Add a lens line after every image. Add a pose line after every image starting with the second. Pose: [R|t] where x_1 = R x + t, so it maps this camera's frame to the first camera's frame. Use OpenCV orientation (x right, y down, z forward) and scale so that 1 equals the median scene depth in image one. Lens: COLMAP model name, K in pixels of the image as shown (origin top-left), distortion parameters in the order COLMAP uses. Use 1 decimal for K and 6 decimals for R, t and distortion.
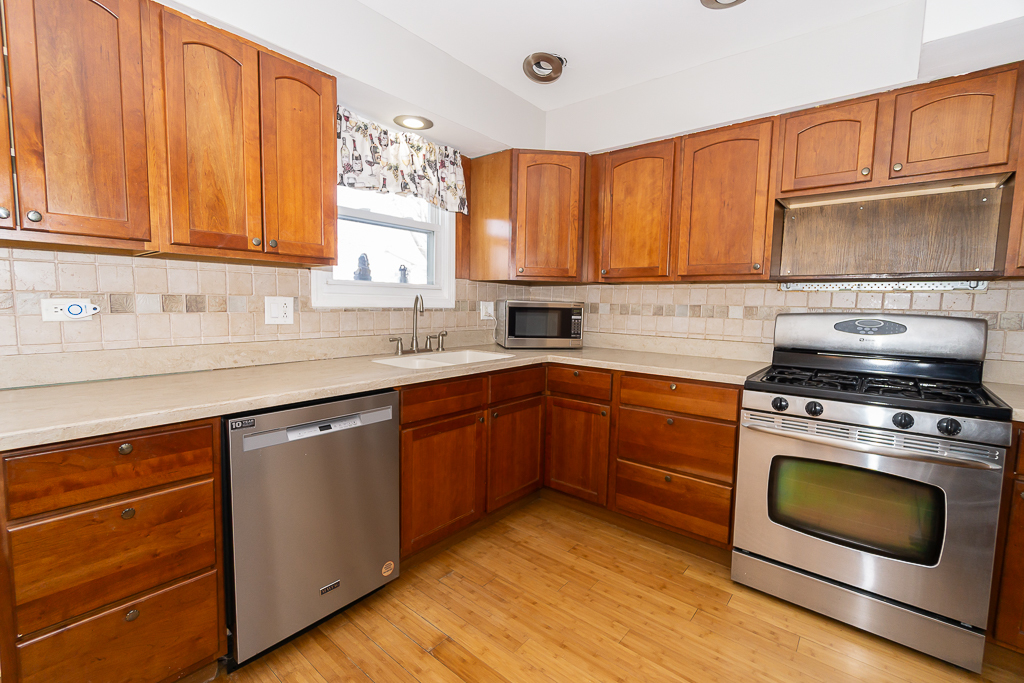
lens RADIAL K [[445.2, 0, 511.3], [0, 445.2, 343.1], [0, 0, 1]] dist [-0.005027, 0.000628]
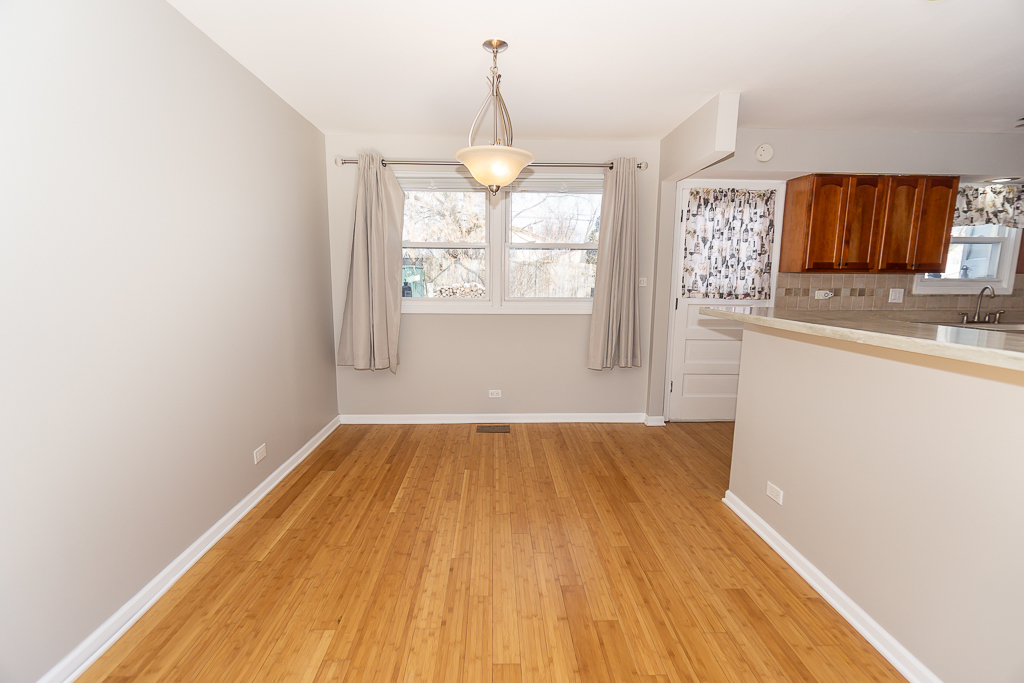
lens RADIAL K [[445.2, 0, 508.8], [0, 445.2, 341.6], [0, 0, 1]] dist [-0.005027, 0.000628]
pose [[0.660830, 0.091031, -0.744994, -0.151051], [-0.060768, 0.995848, 0.067779, 0.089520], [0.748071, 0.000481, 0.663618, -1.411577]]
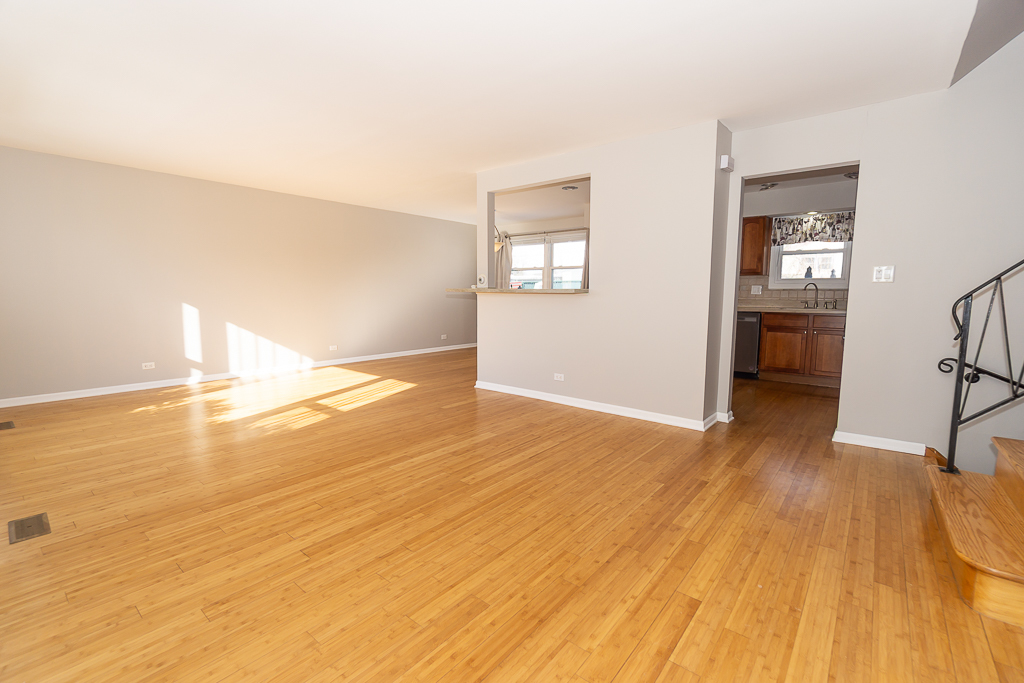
lens RADIAL K [[445.2, 0, 514.9], [0, 445.2, 349.3], [0, 0, 1]] dist [-0.005027, 0.000628]
pose [[0.013193, 0.107104, -0.994160, 2.284196], [-0.094276, 0.989951, 0.105399, 0.149011], [0.995459, 0.092335, 0.023158, -0.628673]]
